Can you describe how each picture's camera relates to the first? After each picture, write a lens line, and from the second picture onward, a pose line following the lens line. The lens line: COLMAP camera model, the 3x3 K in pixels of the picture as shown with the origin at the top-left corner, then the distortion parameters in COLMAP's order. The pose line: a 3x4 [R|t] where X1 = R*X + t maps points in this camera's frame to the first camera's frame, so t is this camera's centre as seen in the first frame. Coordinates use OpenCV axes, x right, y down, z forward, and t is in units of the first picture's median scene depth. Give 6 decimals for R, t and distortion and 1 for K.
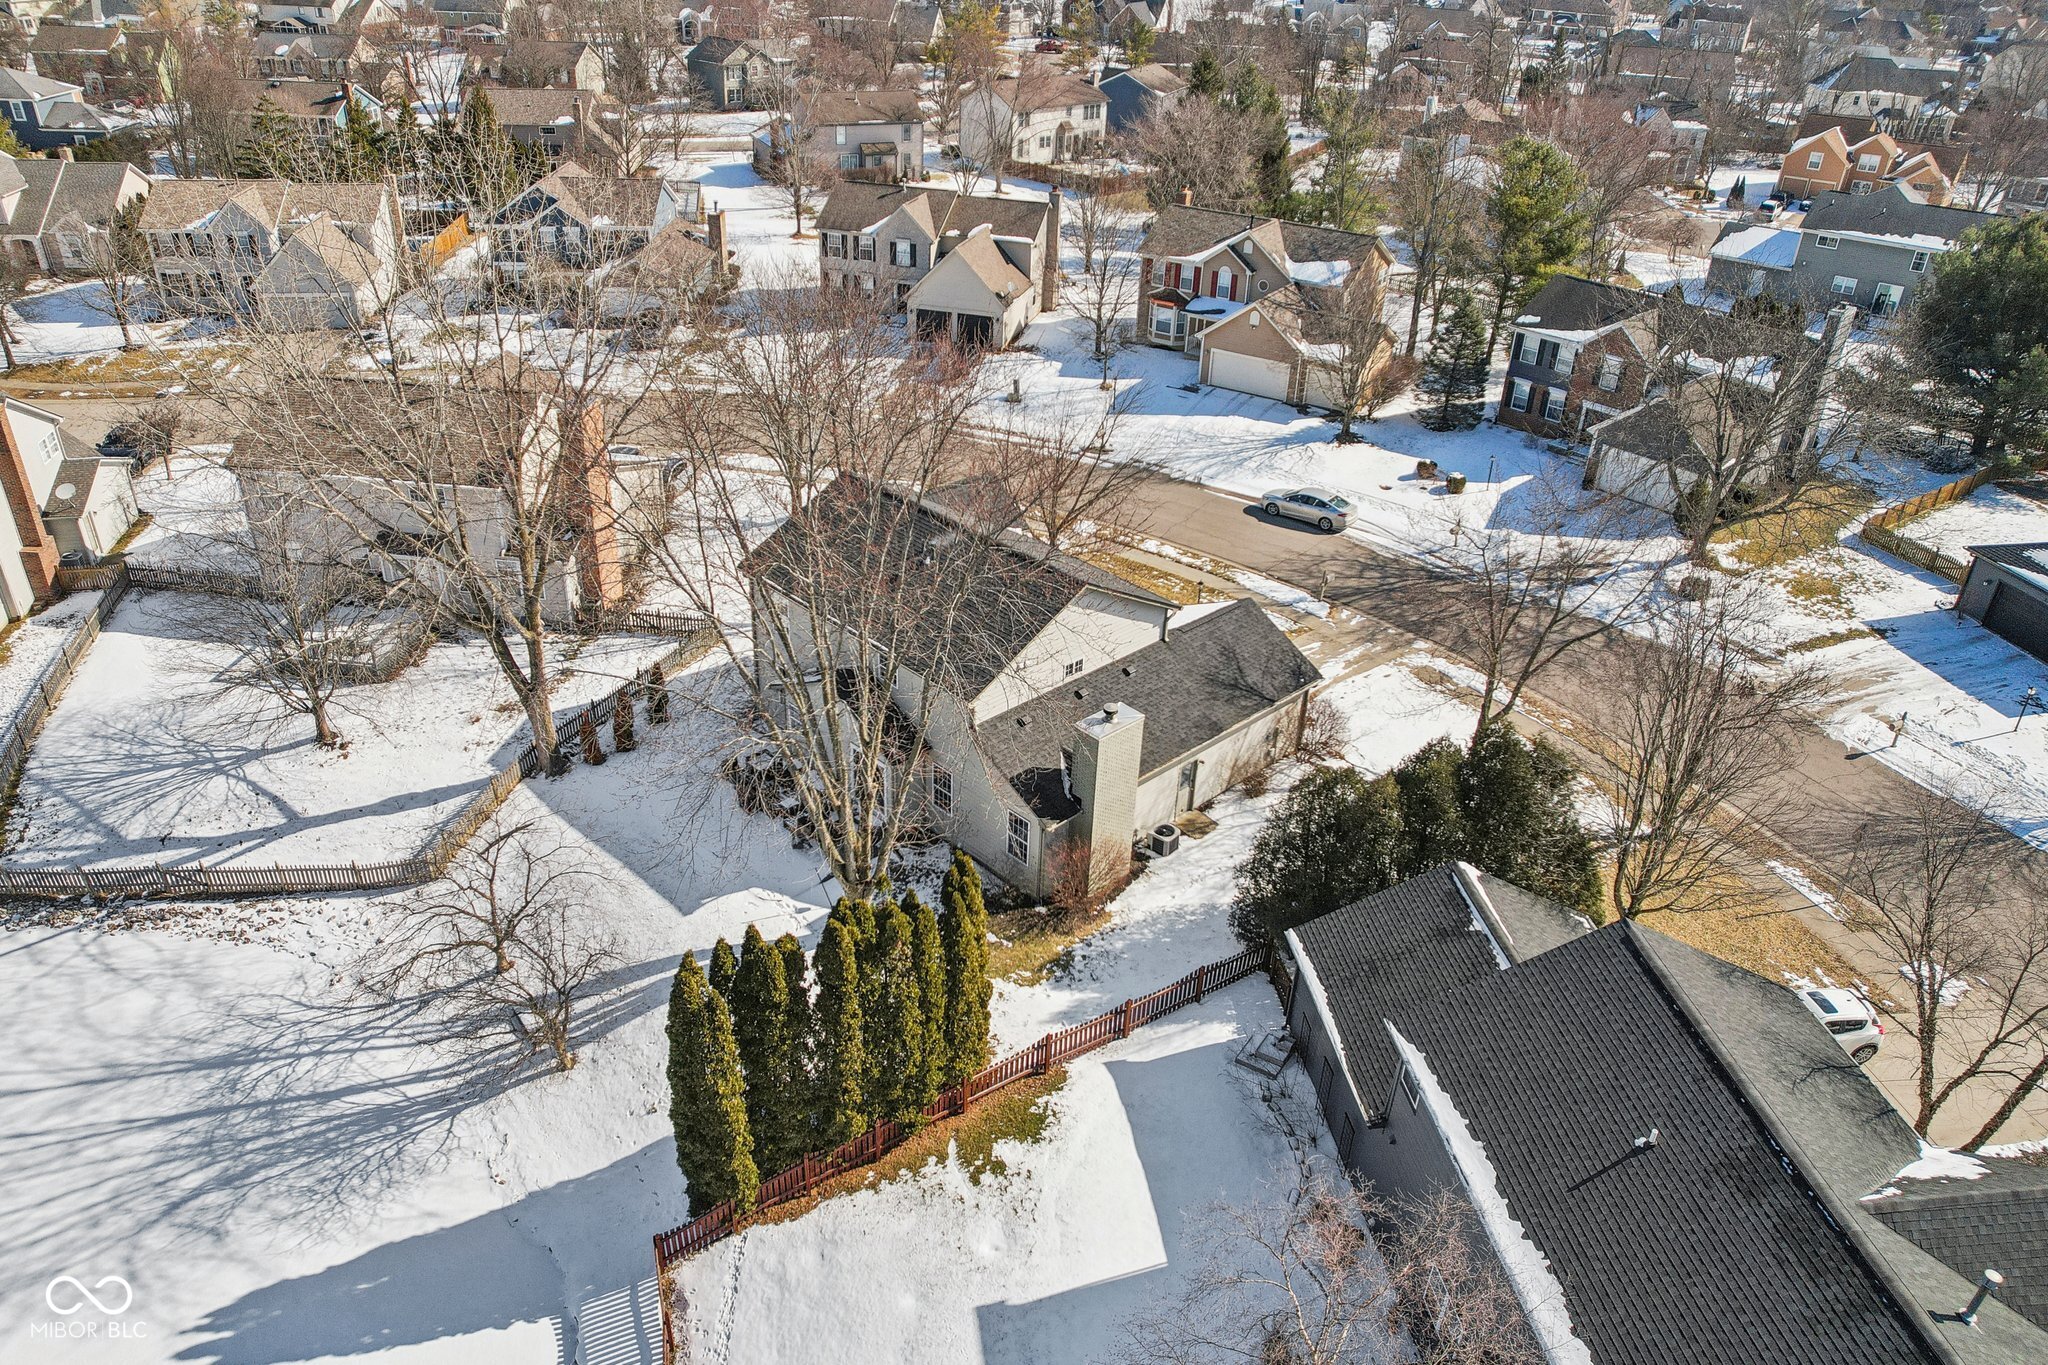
lens RADIAL K [[1331.8, 0, 1024.0], [0, 1331.8, 682.5], [0, 0, 1]] dist [-0.056110, 0.005875]
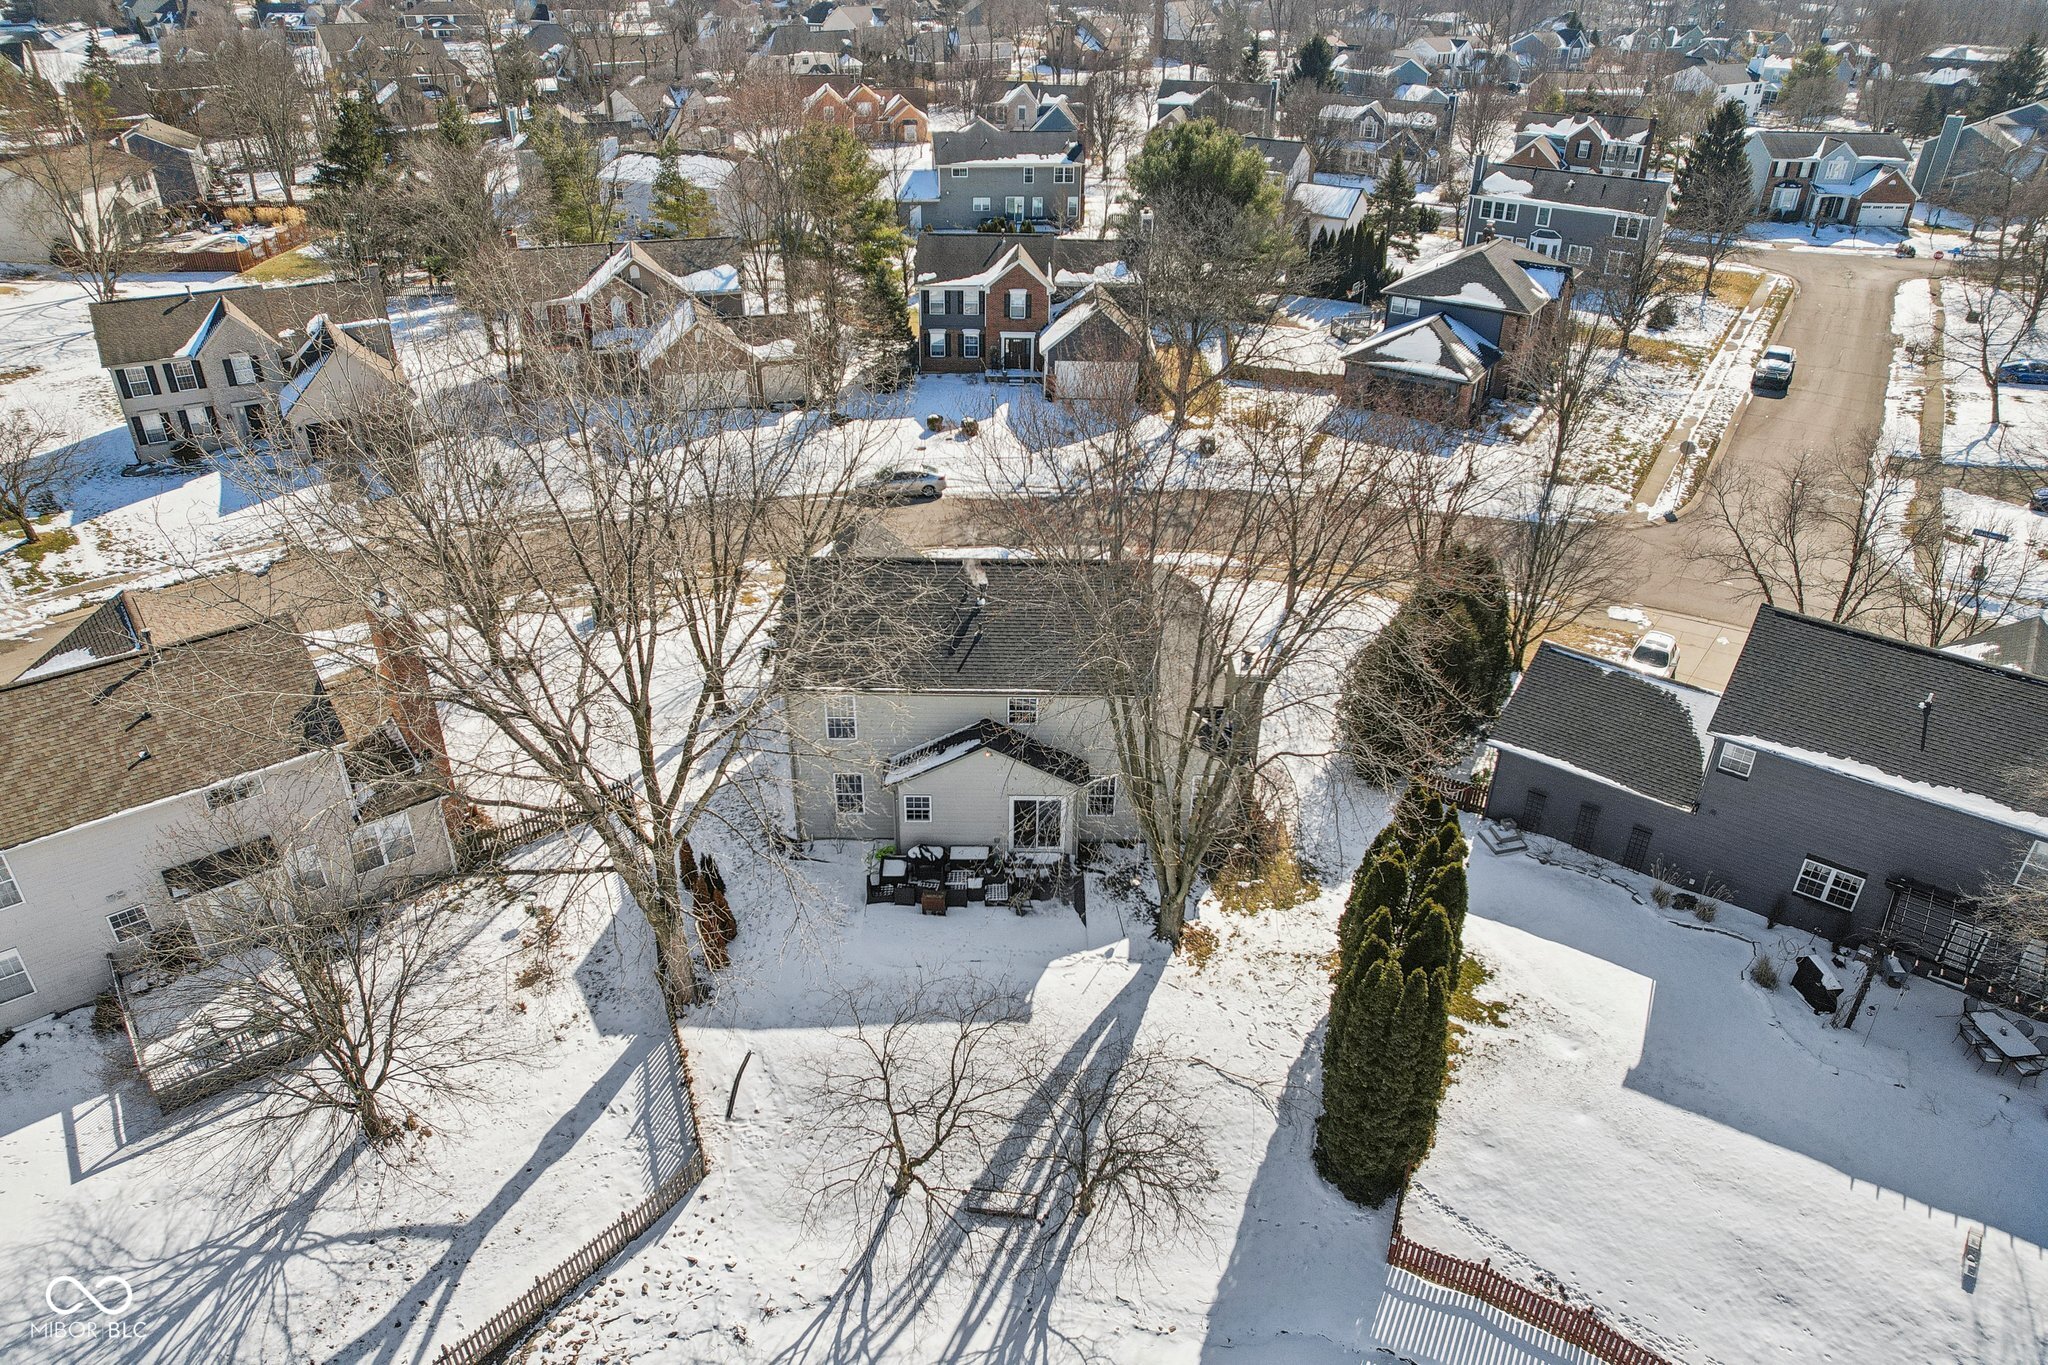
lens RADIAL K [[1275.0, 0, 1024.0], [0, 1275.0, 682.5], [0, 0, 1]] dist [-0.082170, 0.059560]
pose [[0.717763, -0.387954, 0.578194, -0.517527], [0.376538, 0.914767, 0.146356, -0.135349], [-0.585692, 0.112663, 0.802666, 0.185190]]
